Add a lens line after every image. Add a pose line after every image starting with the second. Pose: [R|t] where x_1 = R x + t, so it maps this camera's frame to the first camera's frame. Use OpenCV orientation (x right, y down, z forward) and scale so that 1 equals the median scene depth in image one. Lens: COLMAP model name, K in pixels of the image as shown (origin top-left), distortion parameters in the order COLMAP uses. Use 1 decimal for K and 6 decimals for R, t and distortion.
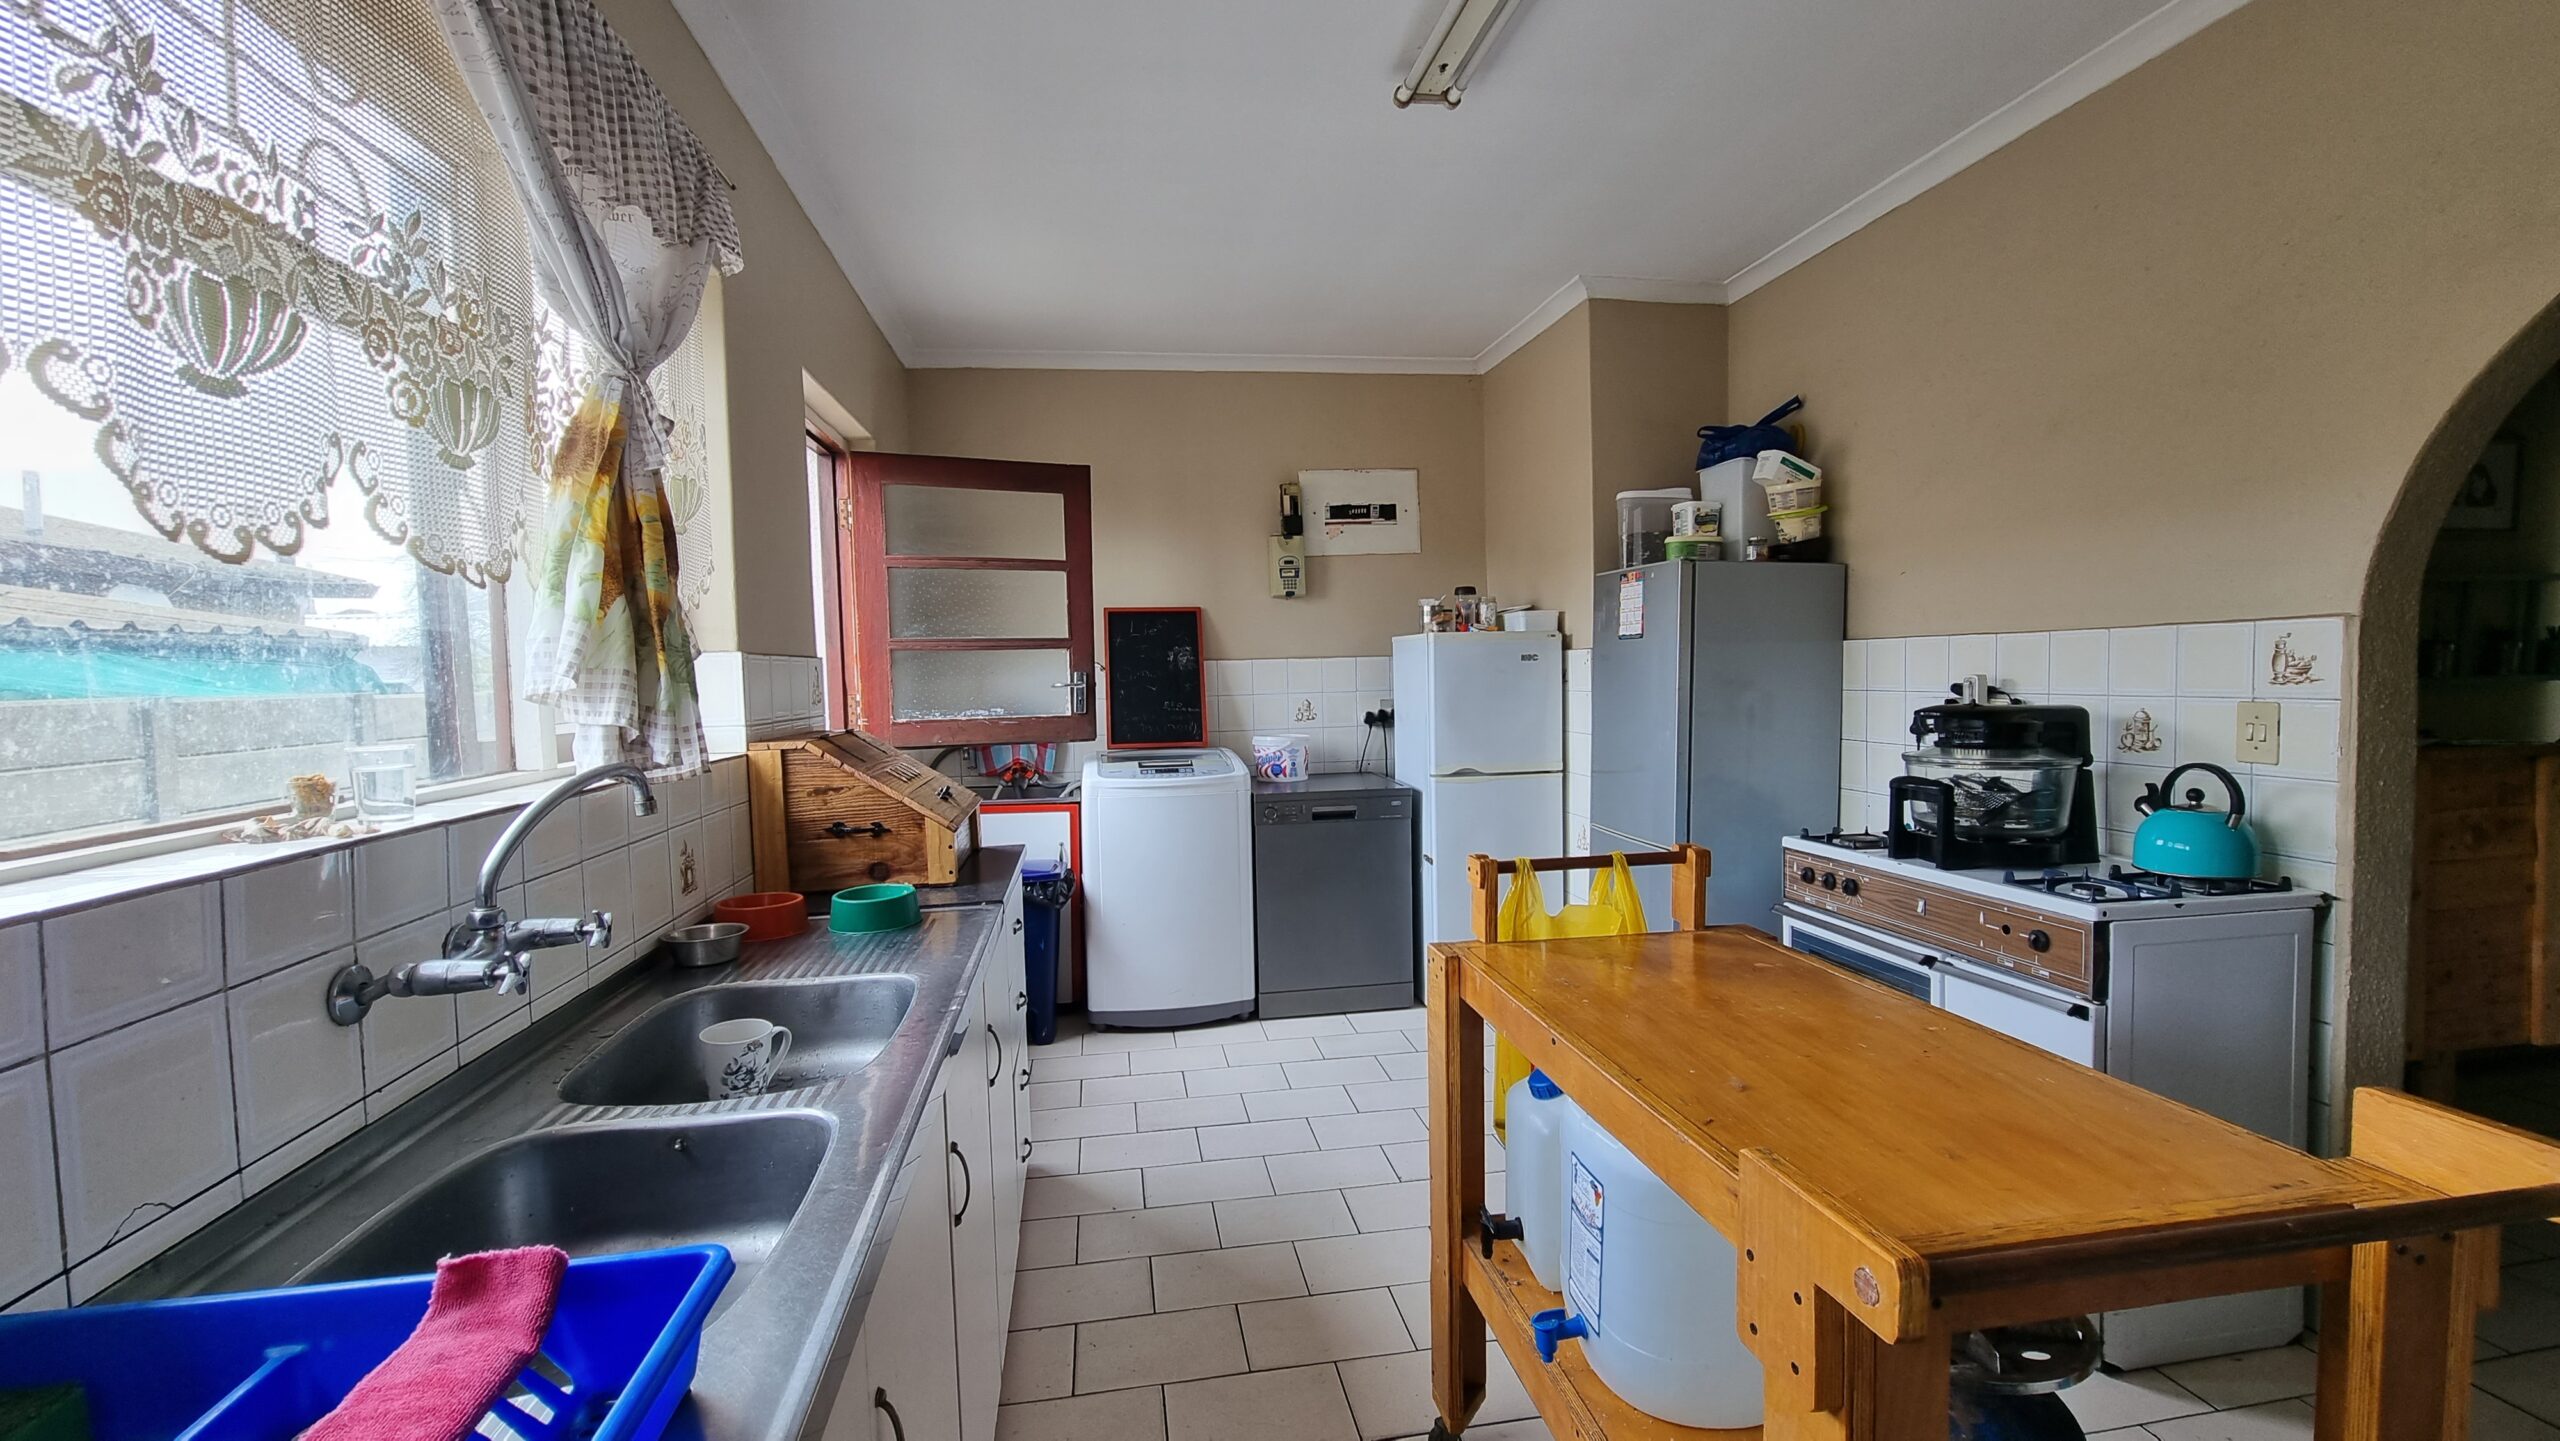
lens RADIAL K [[1051.5, 0, 1280.8], [0, 1051.5, 718.5], [0, 0, 1]] dist [-0.000896, -0.000372]
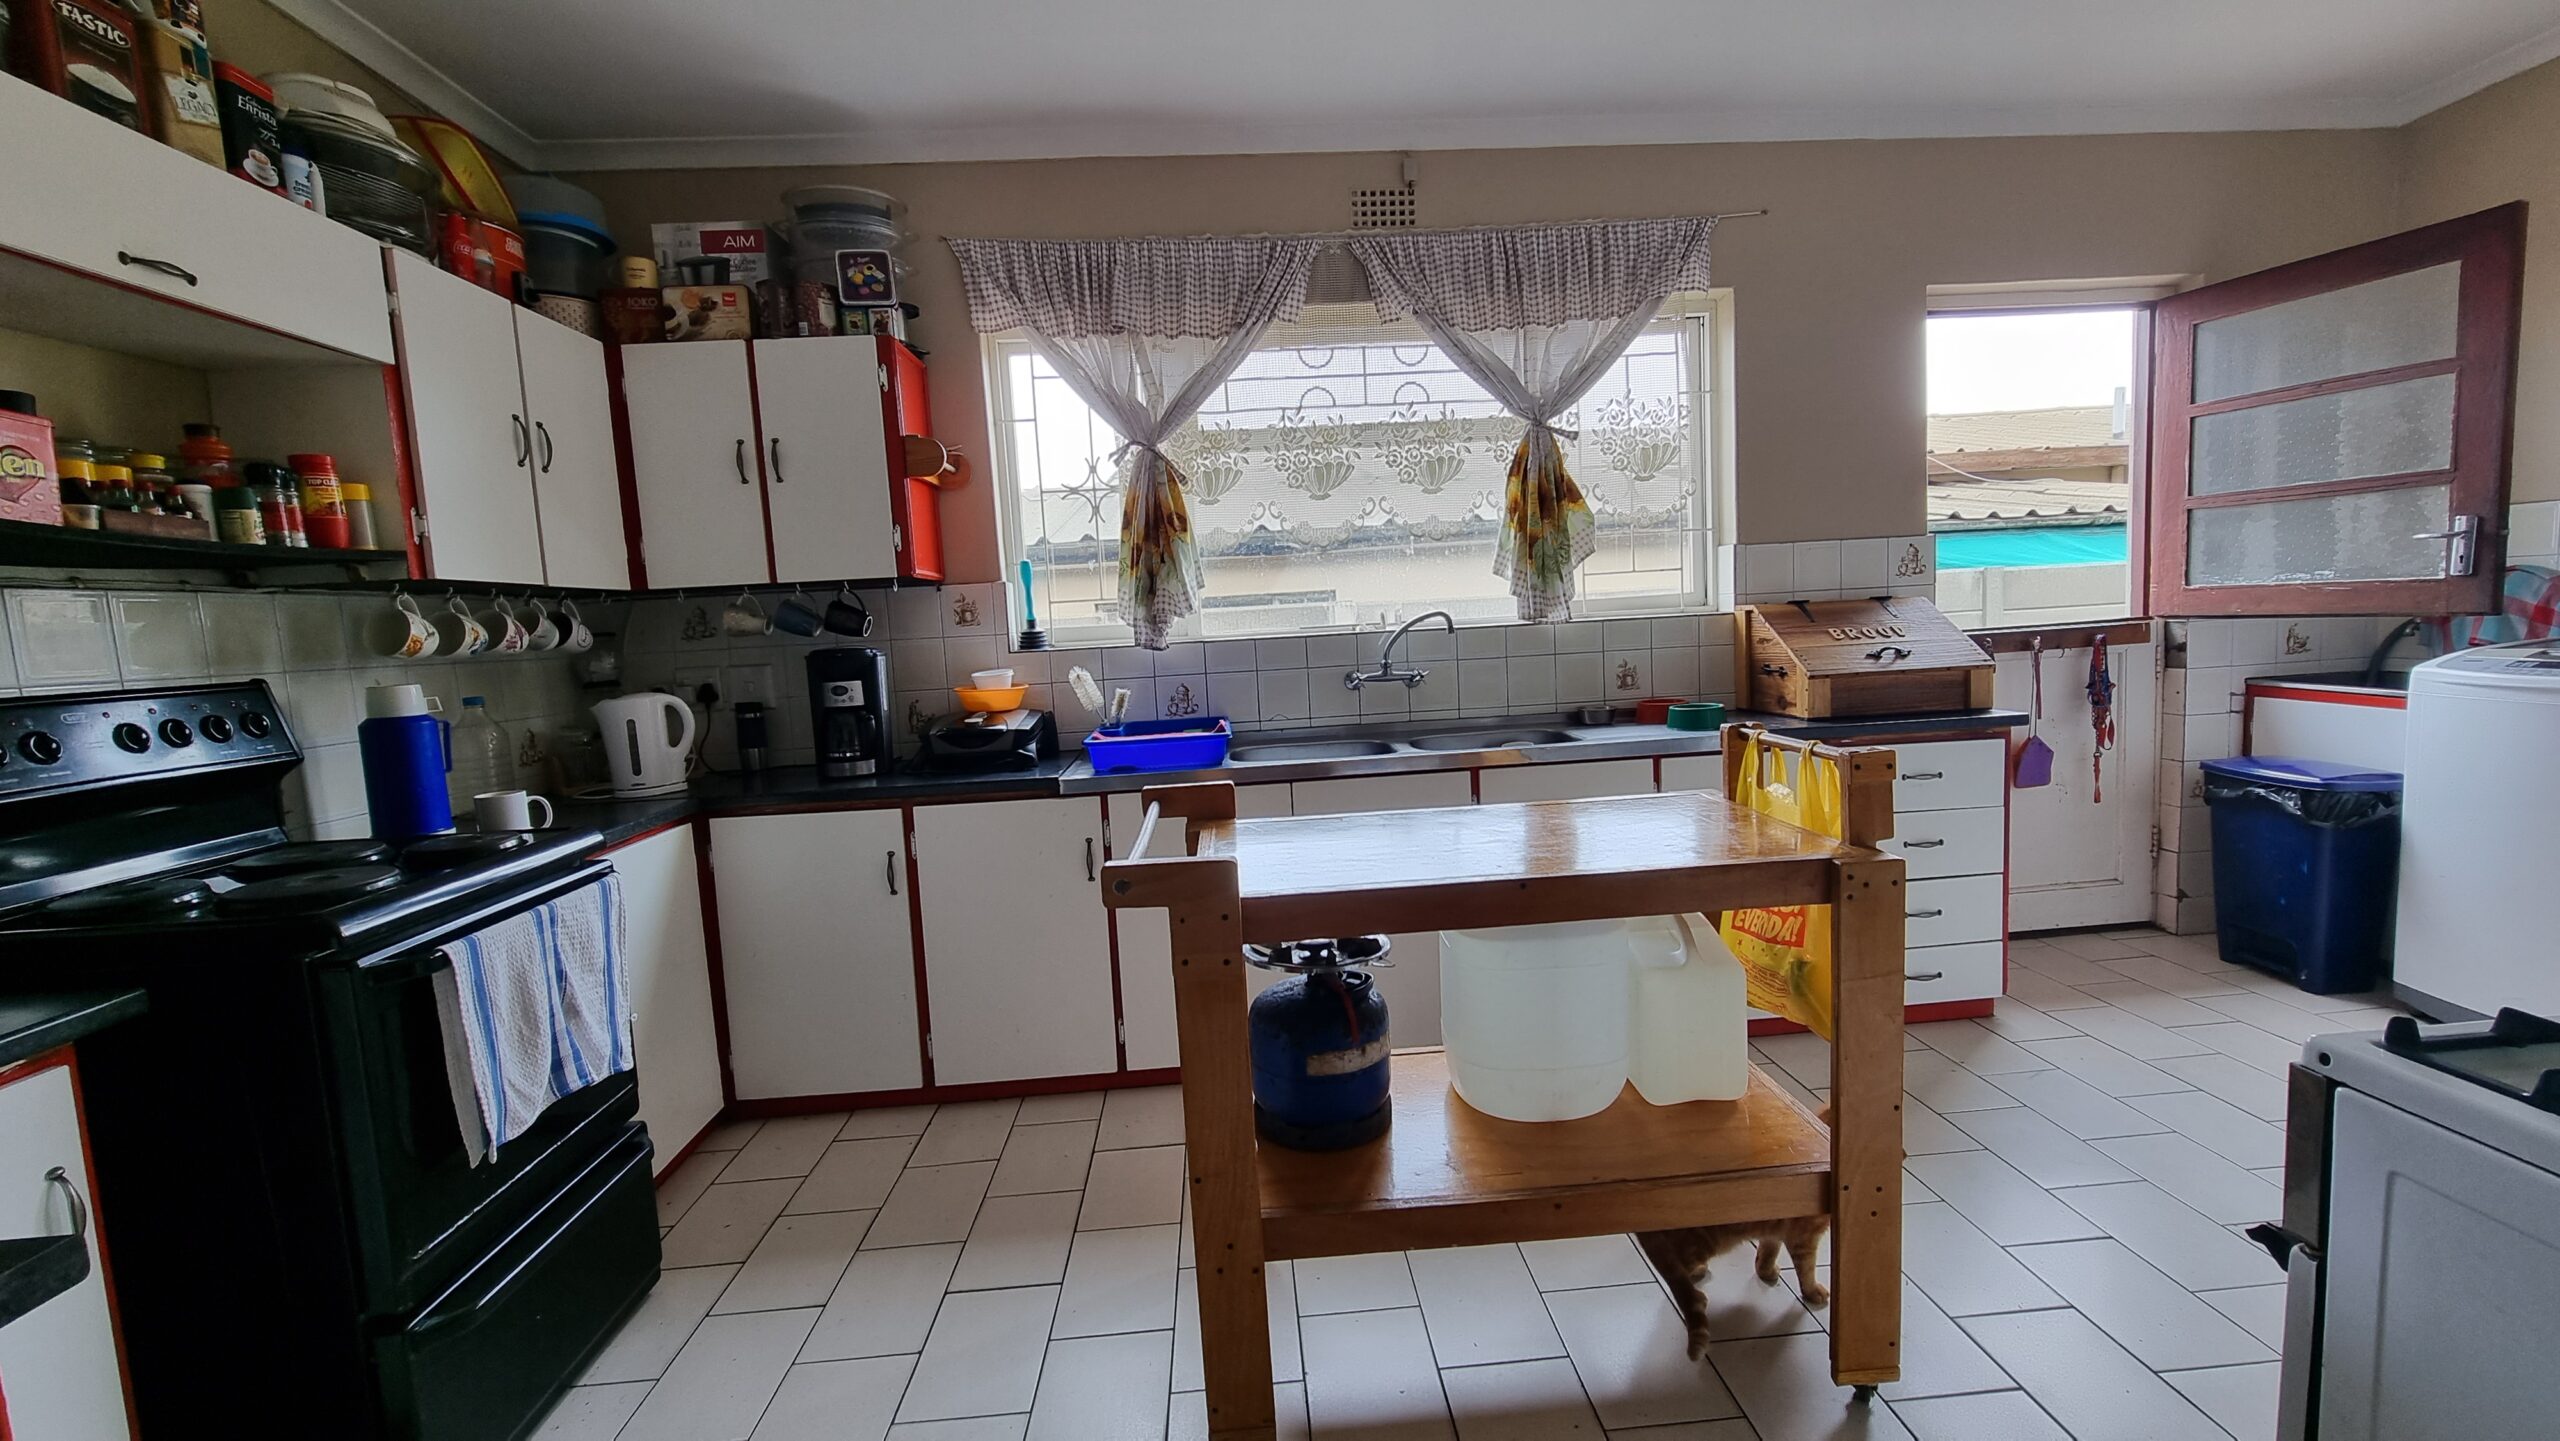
lens RADIAL K [[1051.5, 0, 1289.0], [0, 1051.5, 718.8], [0, 0, 1]] dist [-0.000896, -0.000372]
pose [[-0.110785, 0.125511, -0.985887, 0.833992], [0.010206, 0.992085, 0.125154, -0.008118], [0.993792, 0.003803, -0.111189, 0.414317]]
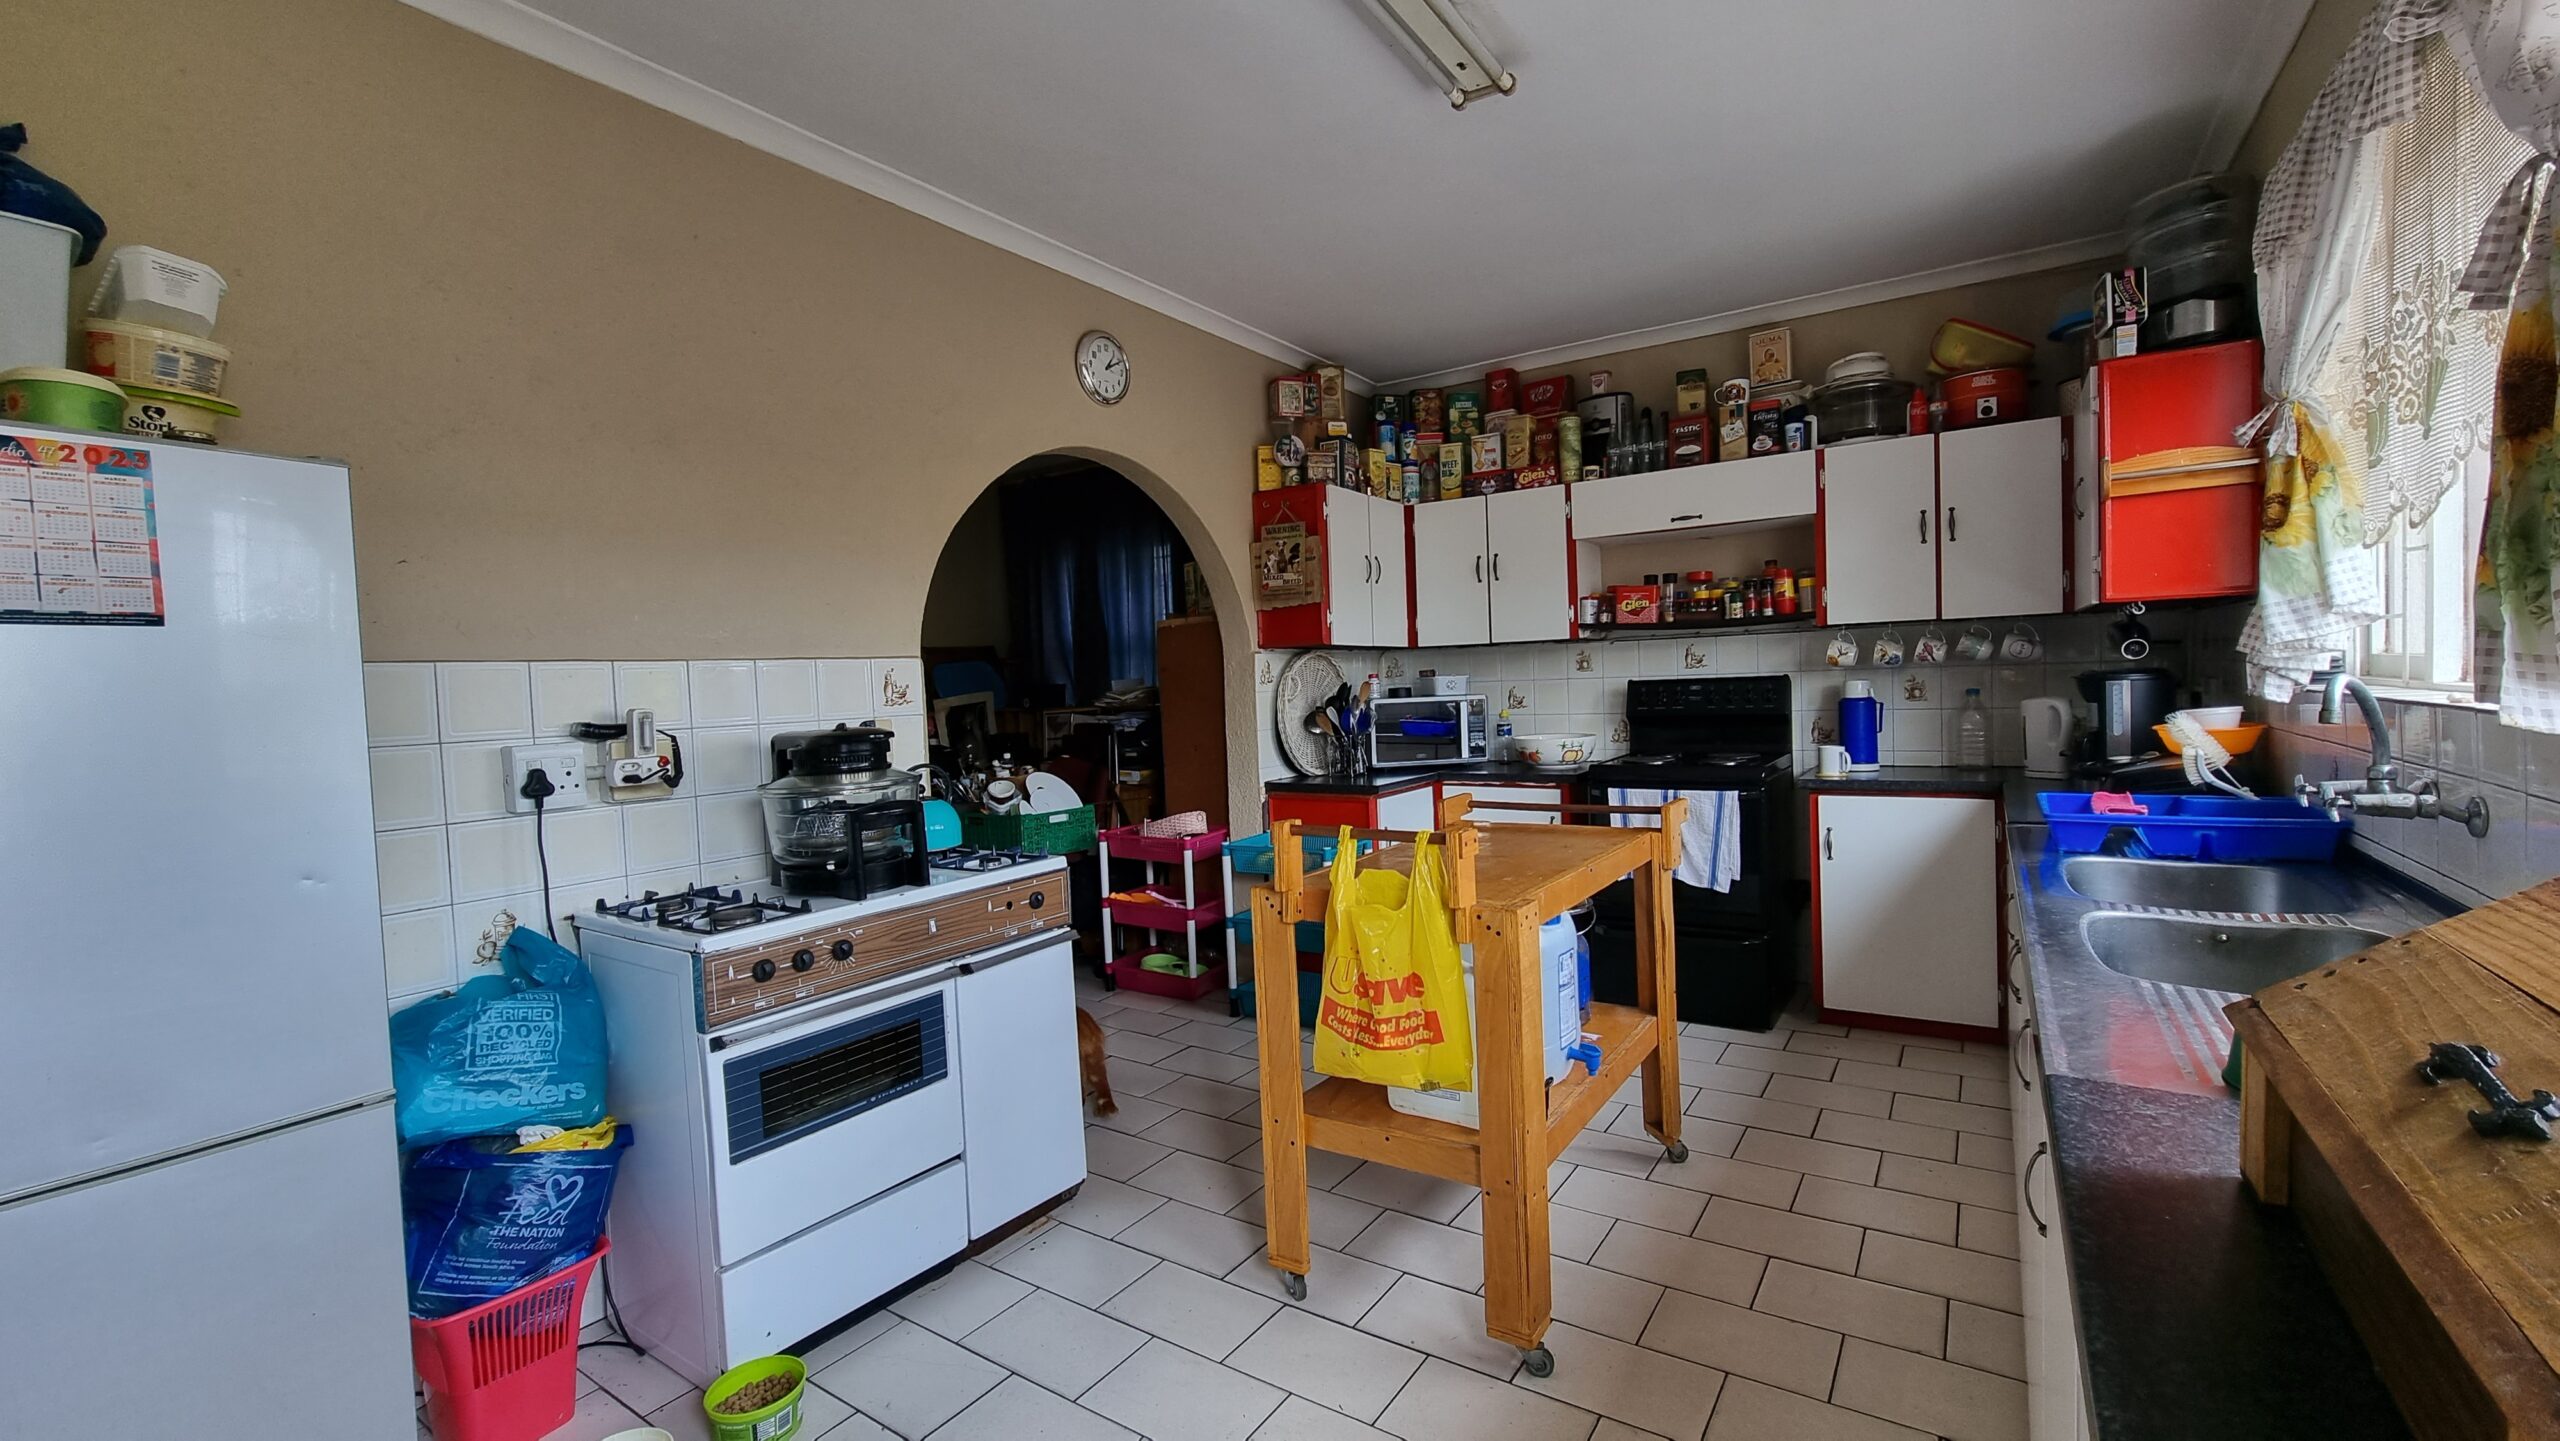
lens RADIAL K [[1051.5, 0, 1278.4], [0, 1051.5, 729.0], [0, 0, 1]] dist [-0.000896, -0.000372]
pose [[-0.720814, 0.019322, 0.692859, -0.261308], [0.087661, 0.994126, 0.063476, -0.033289], [-0.687562, 0.106491, -0.718274, 1.209642]]
